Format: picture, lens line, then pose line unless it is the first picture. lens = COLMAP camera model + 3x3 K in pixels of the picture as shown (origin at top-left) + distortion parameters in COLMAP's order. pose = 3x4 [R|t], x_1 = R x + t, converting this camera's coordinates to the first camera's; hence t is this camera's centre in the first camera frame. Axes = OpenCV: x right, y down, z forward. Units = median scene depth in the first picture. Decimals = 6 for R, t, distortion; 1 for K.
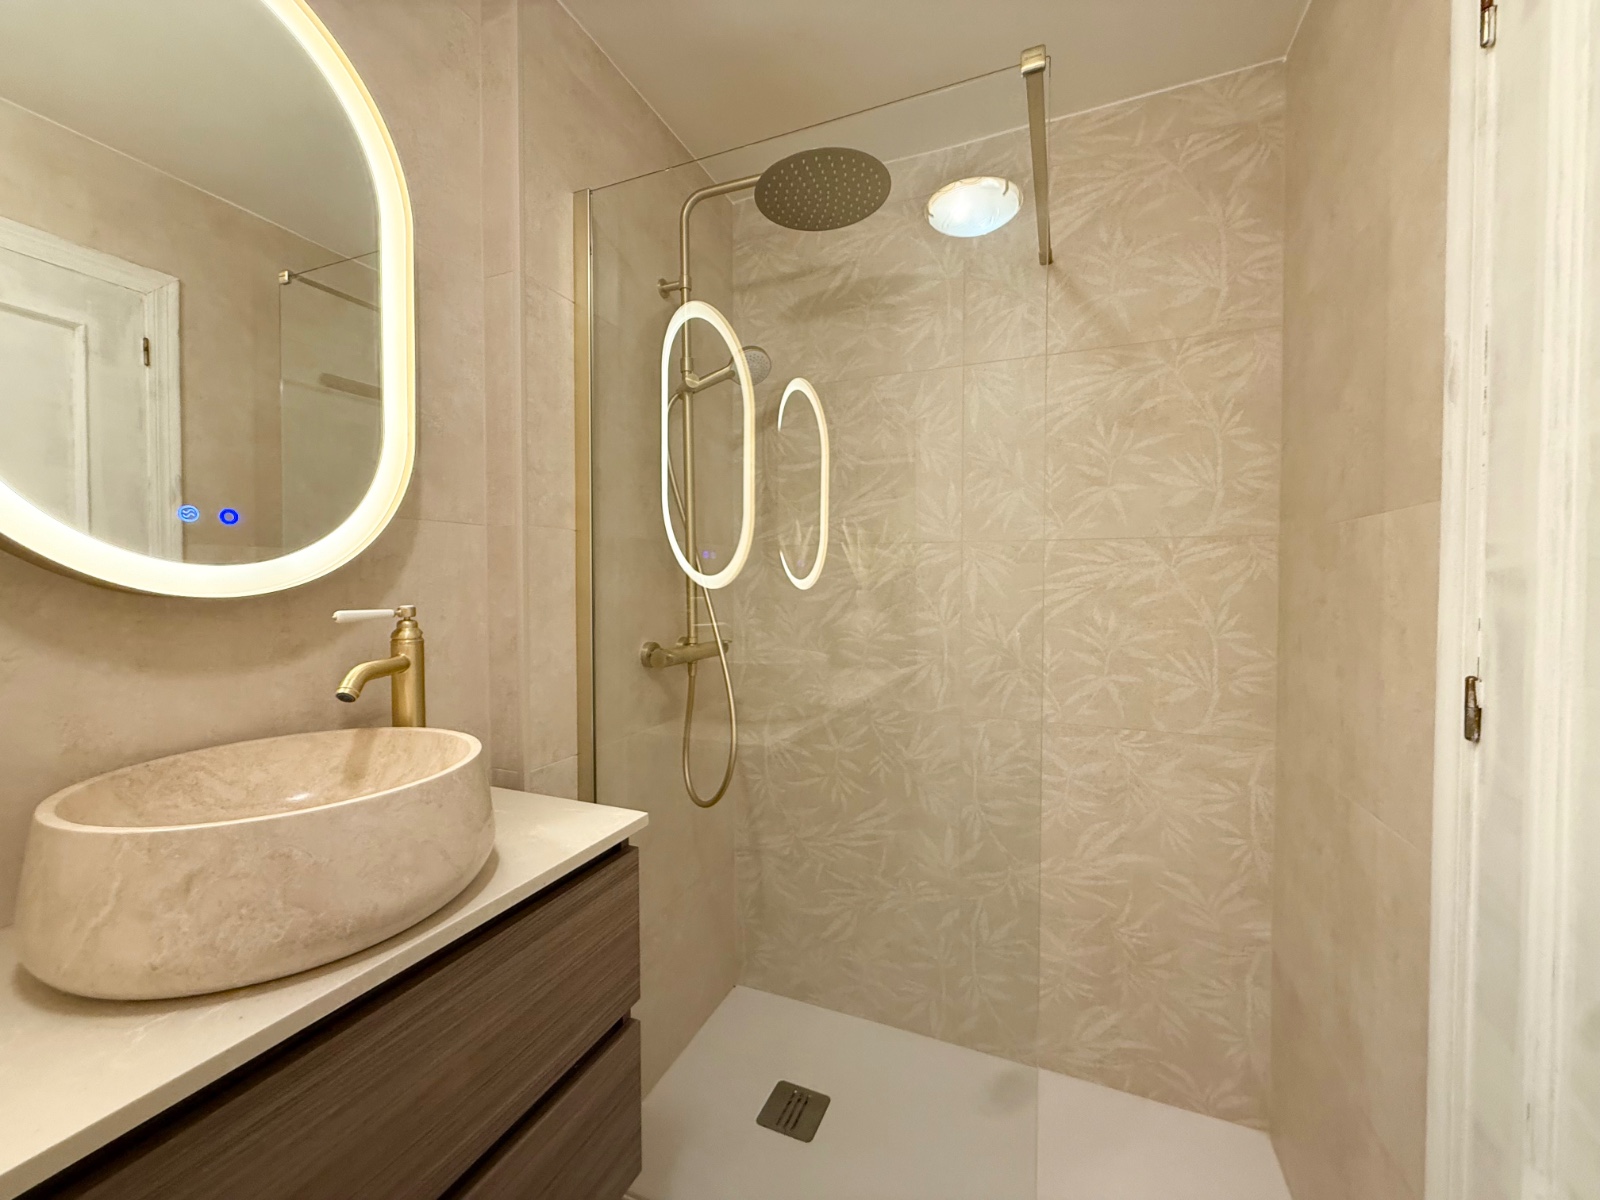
lens RADIAL K [[639.8, 0, 803.2], [0, 639.8, 601.1], [0, 0, 1]] dist [-0.002747, 0.000300]
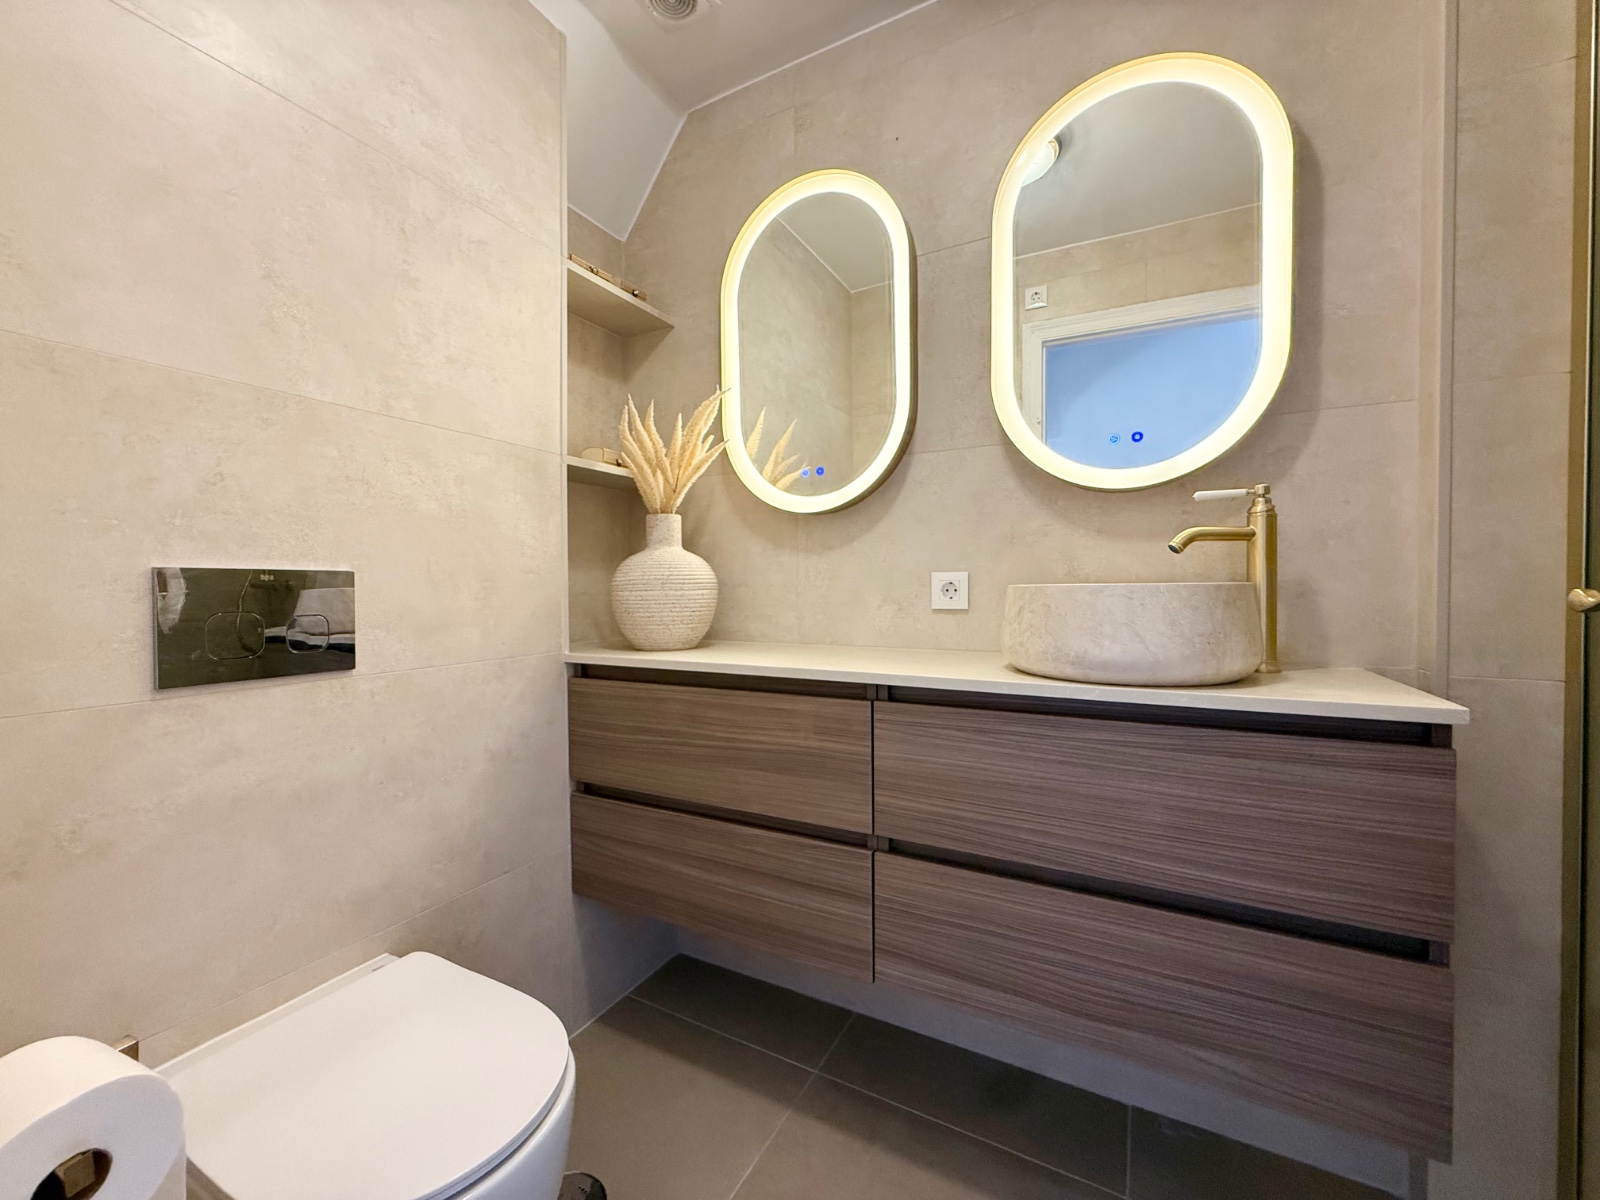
lens RADIAL K [[639.8, 0, 803.6], [0, 639.8, 593.6], [0, 0, 1]] dist [-0.002747, 0.000300]
pose [[-0.103059, 0.008221, -0.994641, 0.635097], [-0.025082, 0.999626, 0.010861, 0.216029], [0.994359, 0.026067, -0.102814, 0.296610]]
